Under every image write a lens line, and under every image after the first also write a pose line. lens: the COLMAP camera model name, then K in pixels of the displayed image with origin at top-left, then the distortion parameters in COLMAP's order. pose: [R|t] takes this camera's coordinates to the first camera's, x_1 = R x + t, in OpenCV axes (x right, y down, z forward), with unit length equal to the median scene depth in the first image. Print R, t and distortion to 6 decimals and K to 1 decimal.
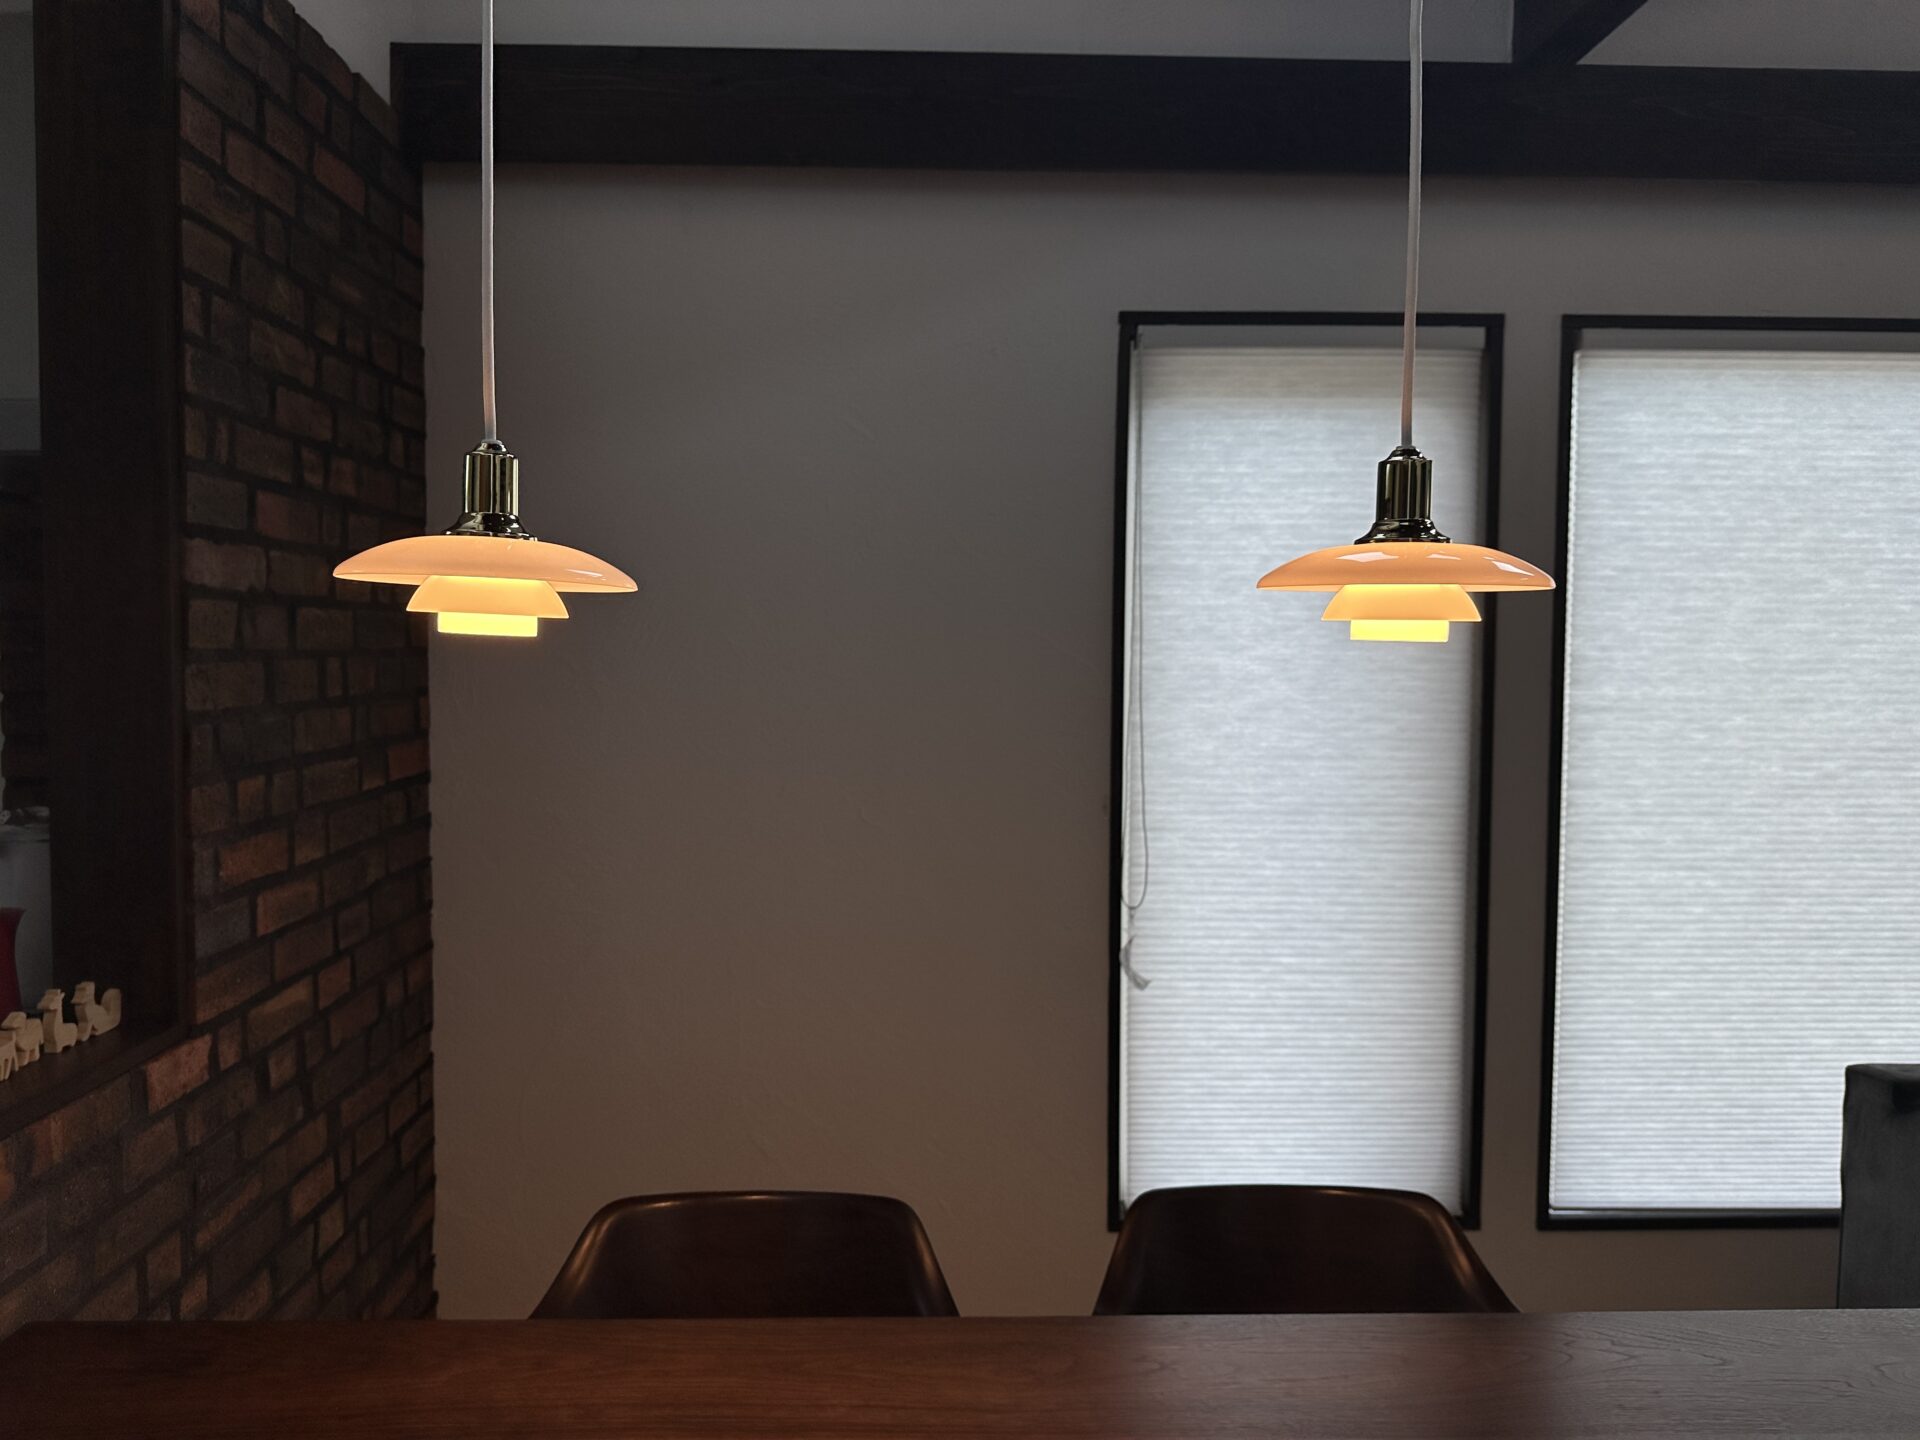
lens RADIAL K [[1341.3, 0, 900.6], [0, 1341.3, 704.8], [0, 0, 1]] dist [0.053341, -0.071717]
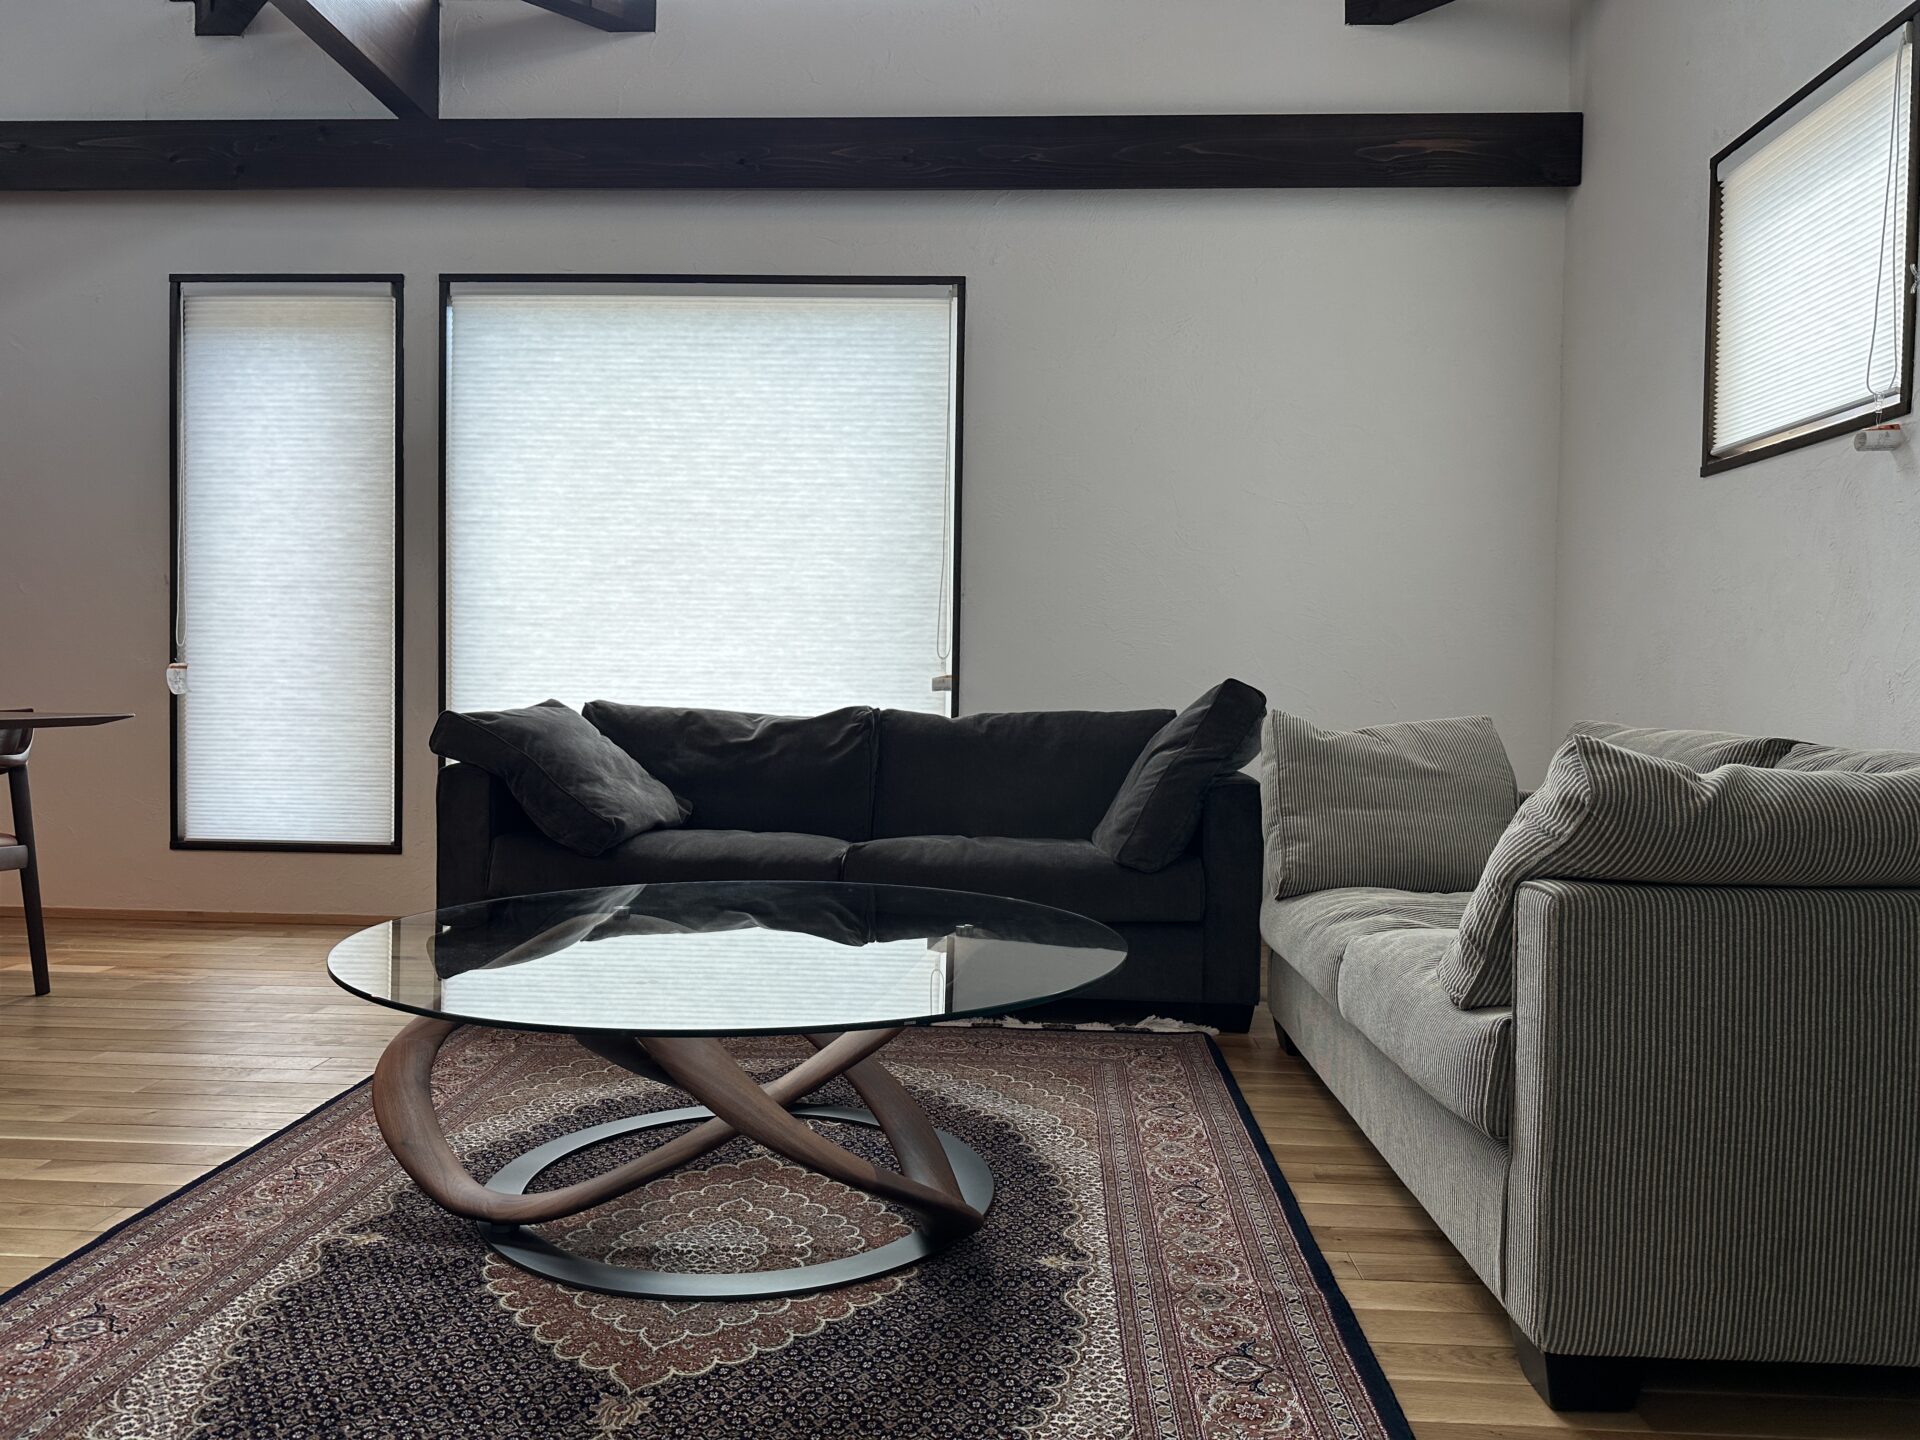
lens RADIAL K [[1341.3, 0, 971.0], [0, 1341.3, 732.6], [0, 0, 1]] dist [0.053341, -0.071717]
pose [[0.997030, 0.012731, -0.075960, 1.223273], [-0.014416, 0.999661, -0.021680, 0.274896], [0.075658, 0.022711, 0.996875, -0.526294]]
